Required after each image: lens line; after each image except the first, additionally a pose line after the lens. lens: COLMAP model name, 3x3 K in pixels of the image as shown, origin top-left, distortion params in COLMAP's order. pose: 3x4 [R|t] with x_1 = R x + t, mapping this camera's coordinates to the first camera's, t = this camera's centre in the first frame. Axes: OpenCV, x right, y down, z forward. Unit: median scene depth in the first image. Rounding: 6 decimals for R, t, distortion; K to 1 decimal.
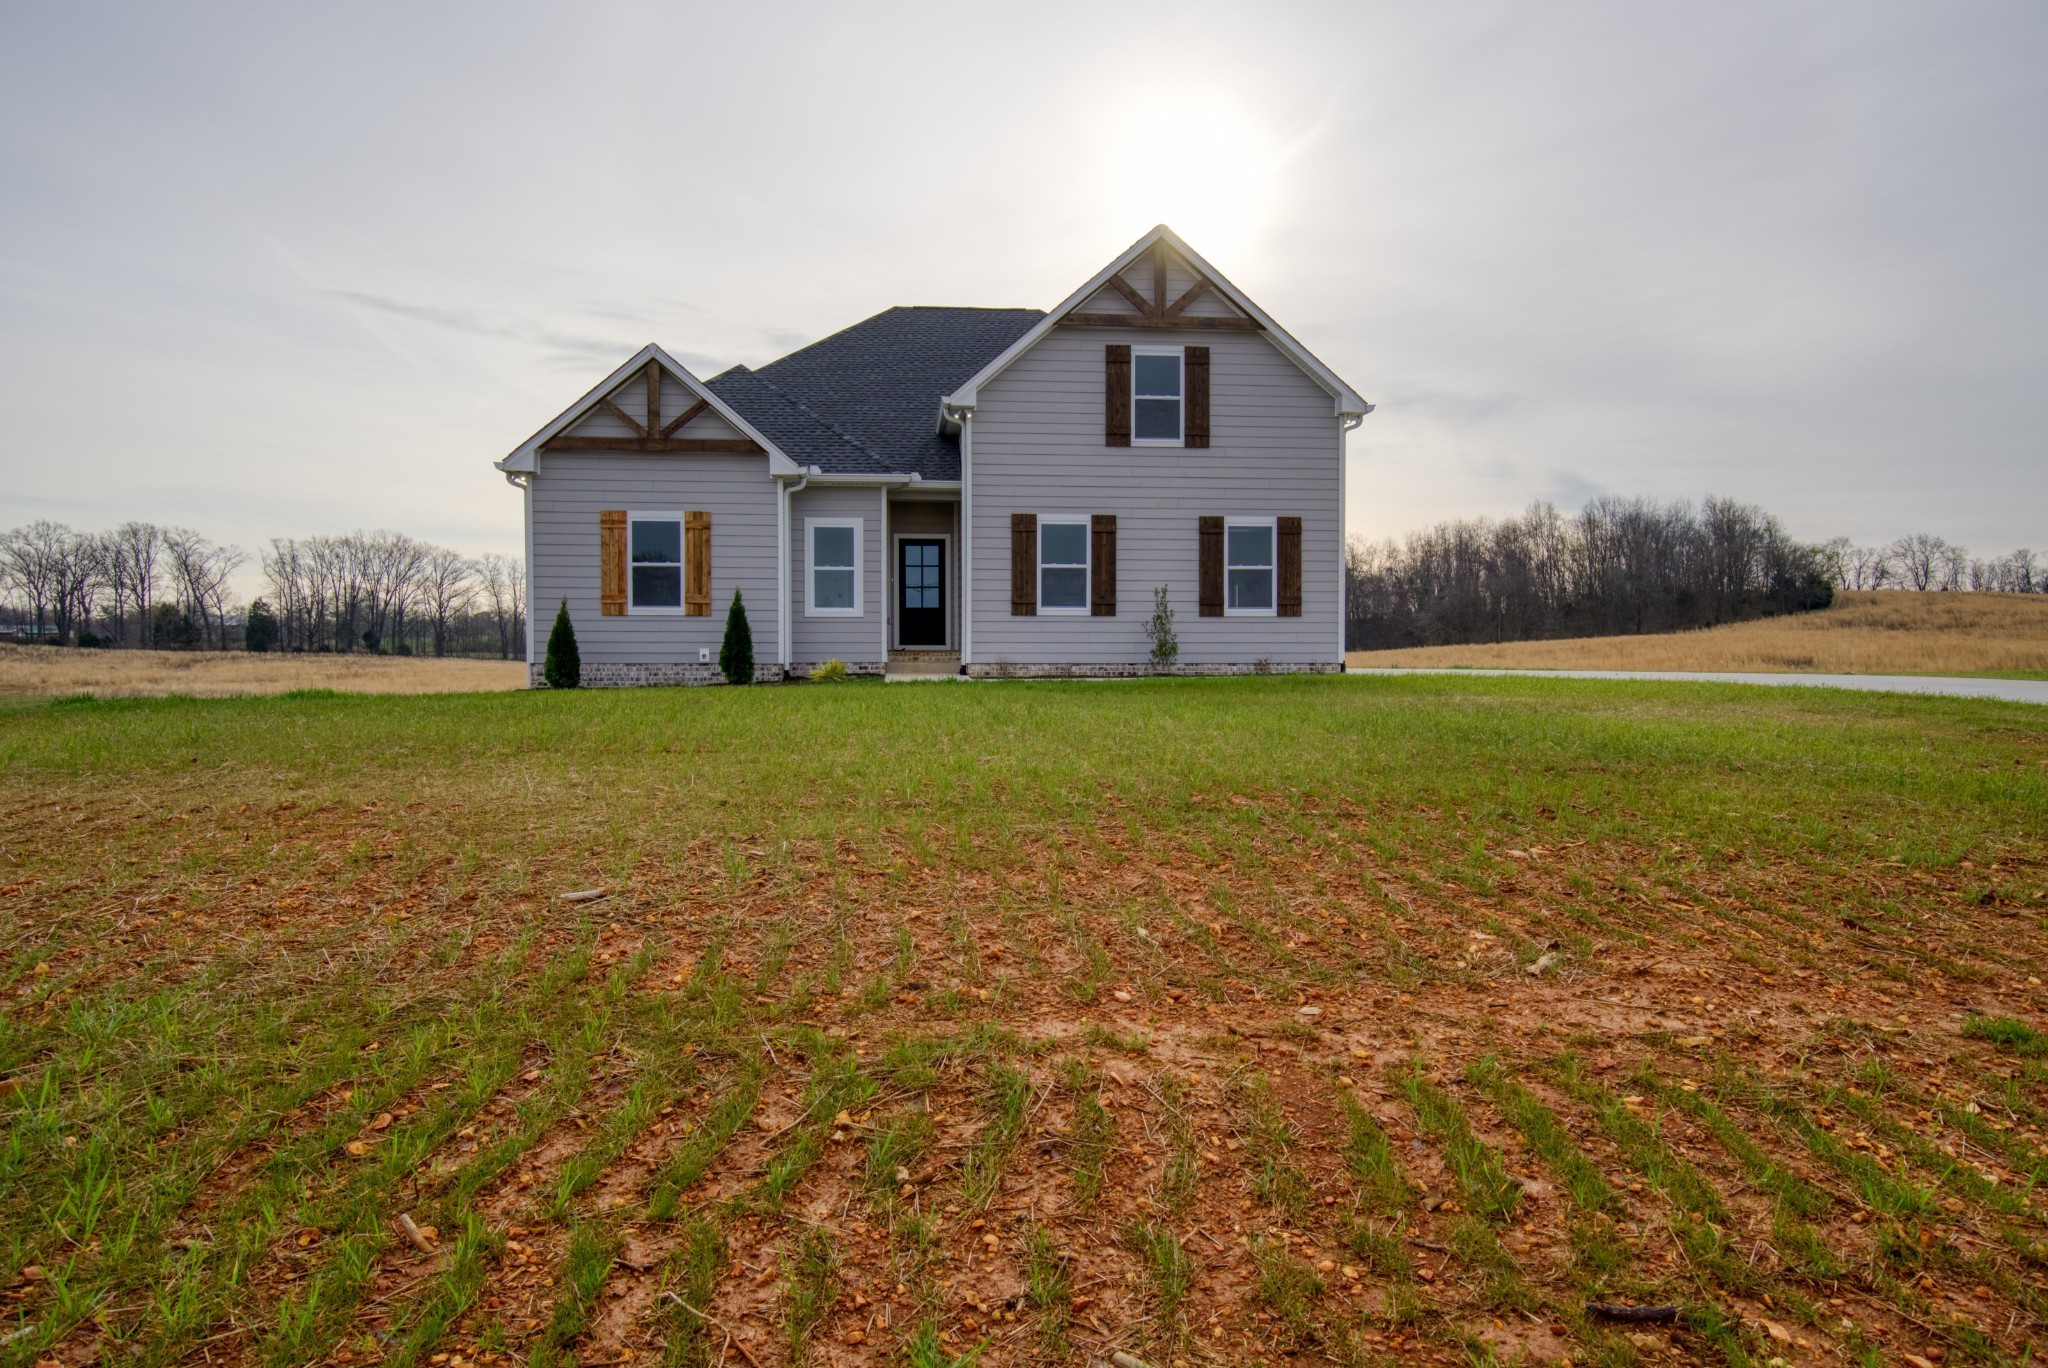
lens RADIAL K [[1368.9, 0, 1024.0], [0, 1368.9, 684.0], [0, 0, 1]] dist [0.006689, 0.003335]
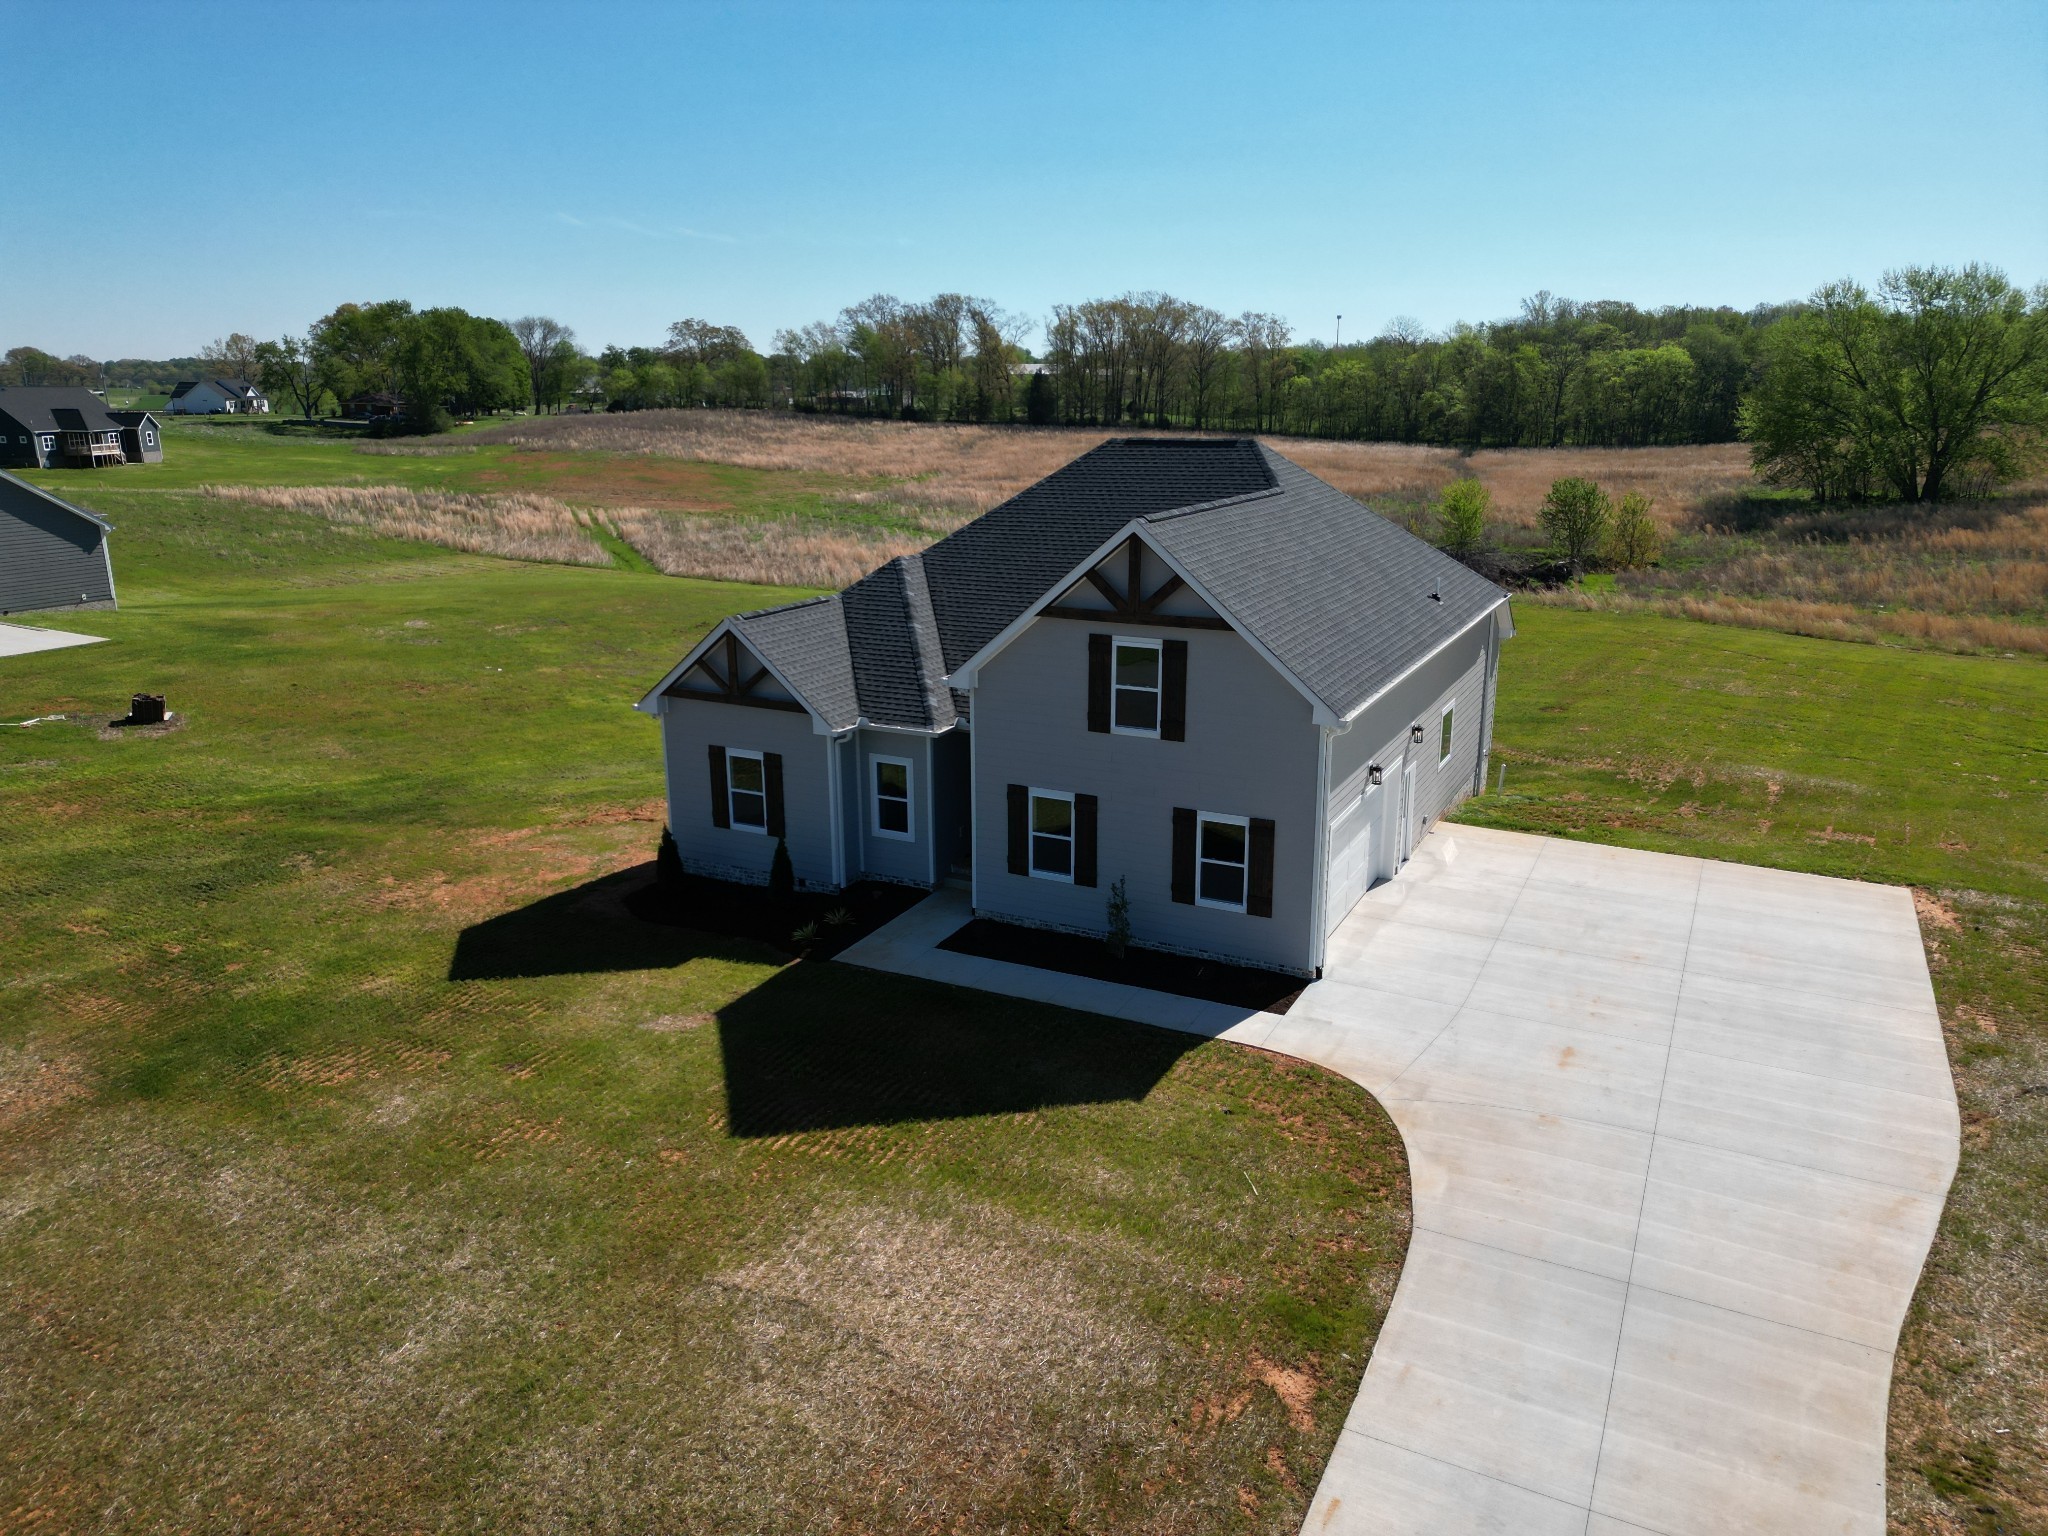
lens RADIAL K [[1450.4, 0, 1034.2], [0, 1450.4, 802.8], [0, 0, 1]] dist [0.063831, -0.081648]
pose [[0.849460, 0.146680, -0.506855, 0.583033], [-0.008040, 0.964071, 0.265521, -0.409388], [0.527592, -0.221475, 0.820120, 0.074978]]
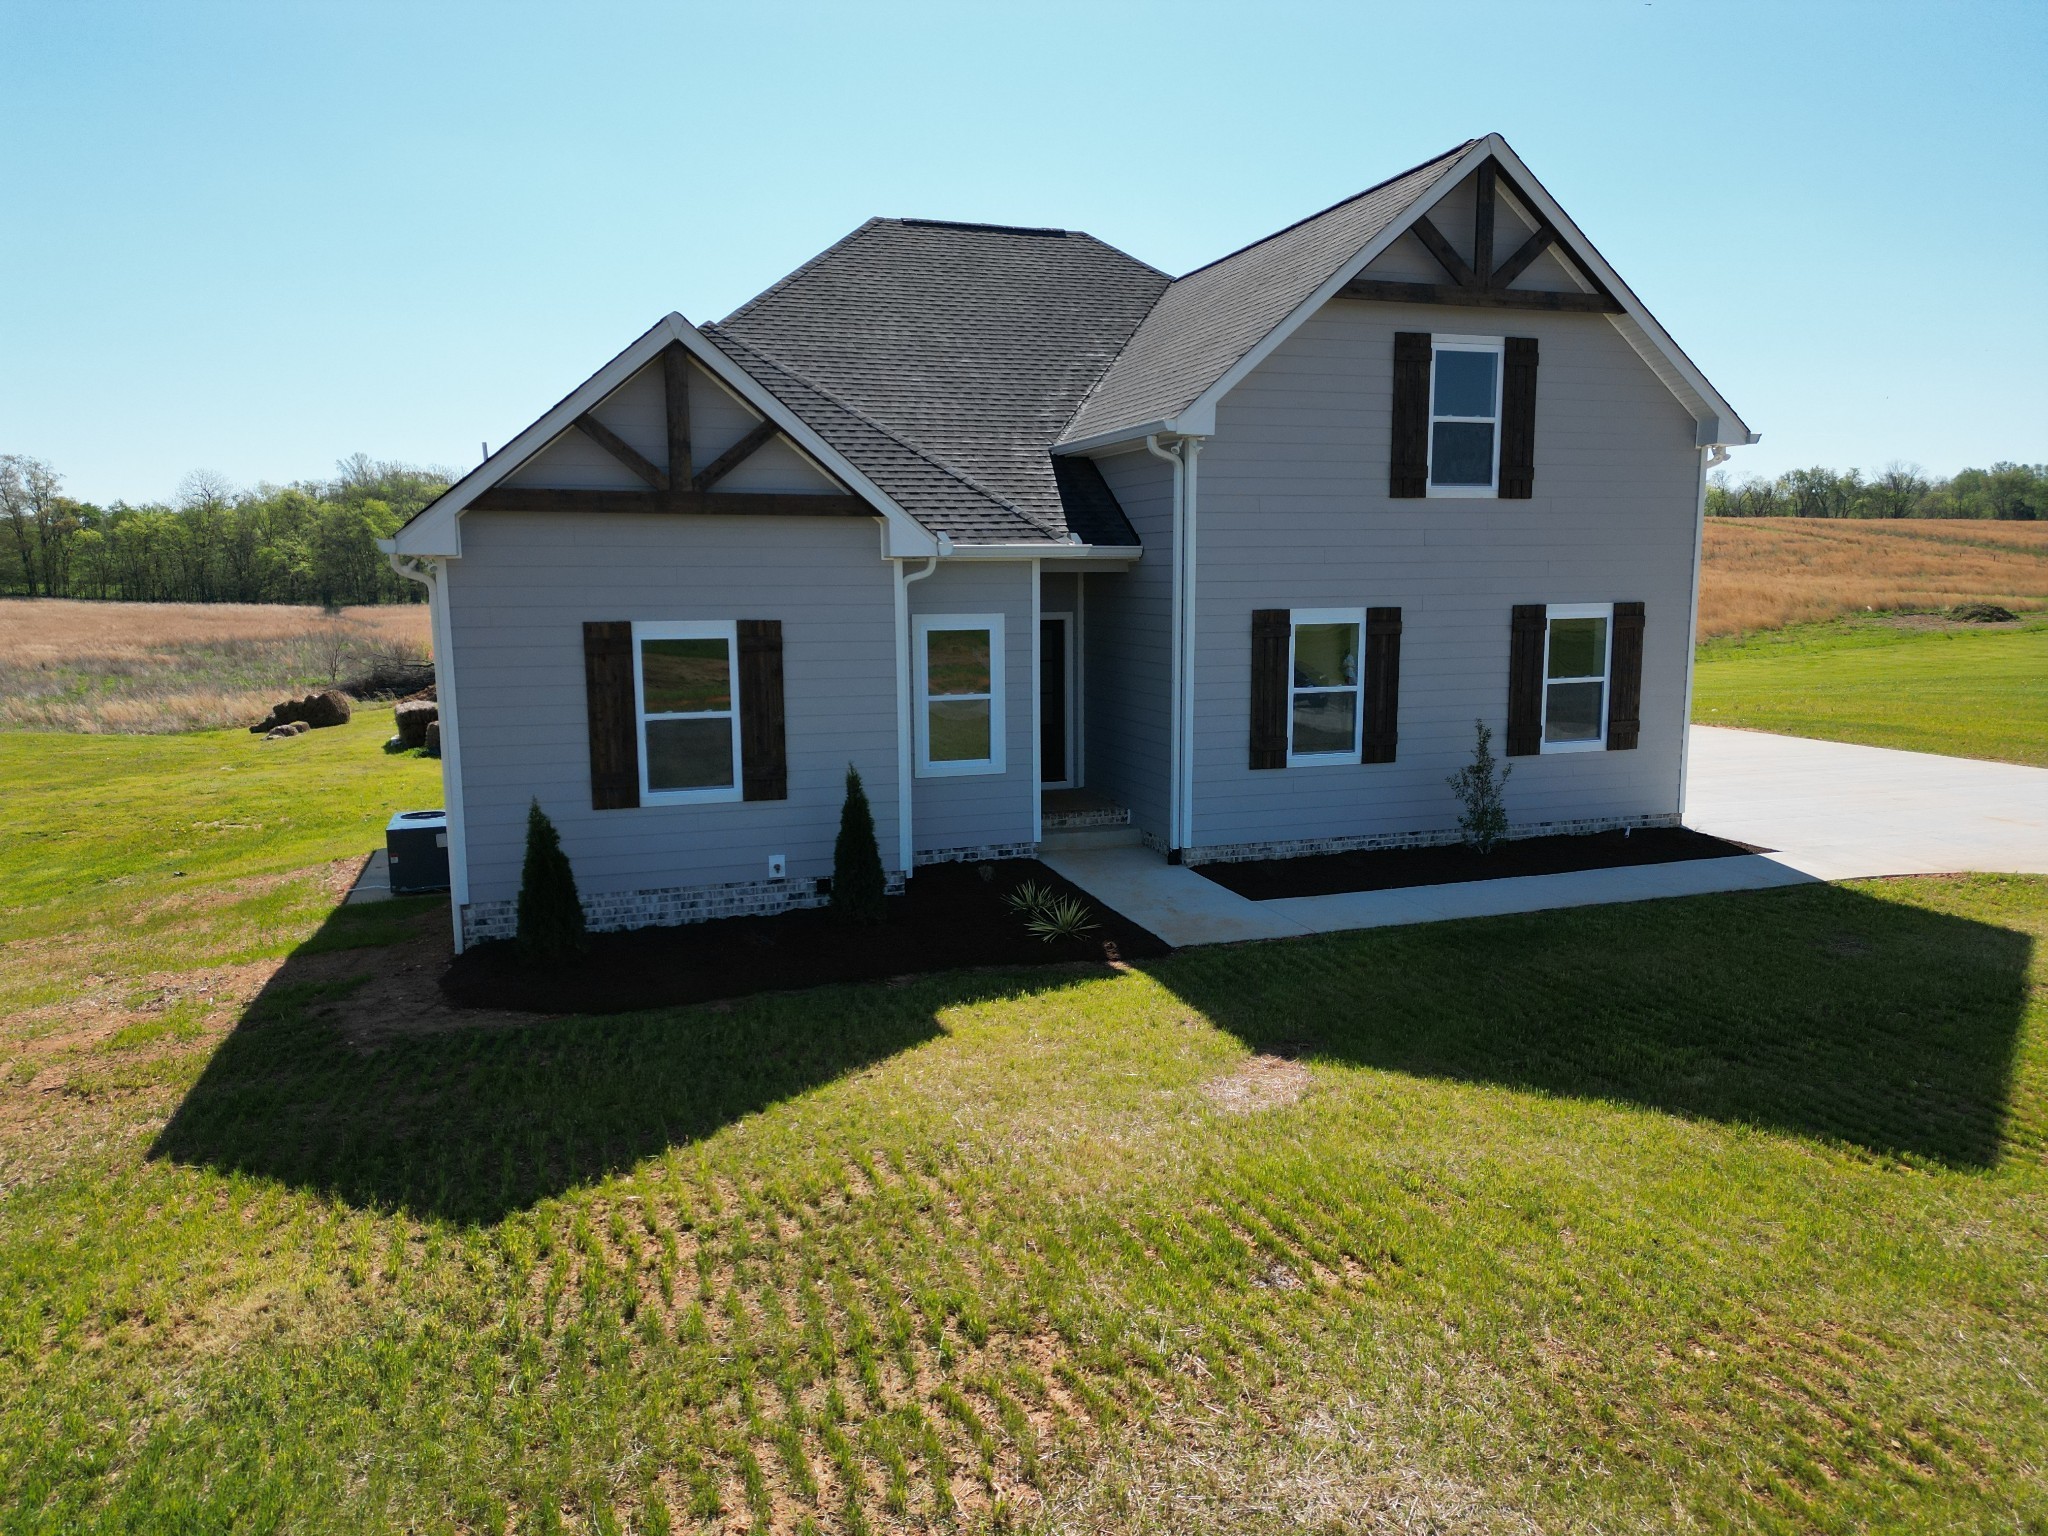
lens RADIAL K [[1450.4, 0, 1034.2], [0, 1450.4, 802.8], [0, 0, 1]] dist [0.063831, -0.081648]
pose [[0.970977, -0.045104, 0.234881, -0.264834], [0.012017, 0.990017, 0.140437, -0.130564], [-0.238870, -0.133539, 0.961826, 0.370483]]
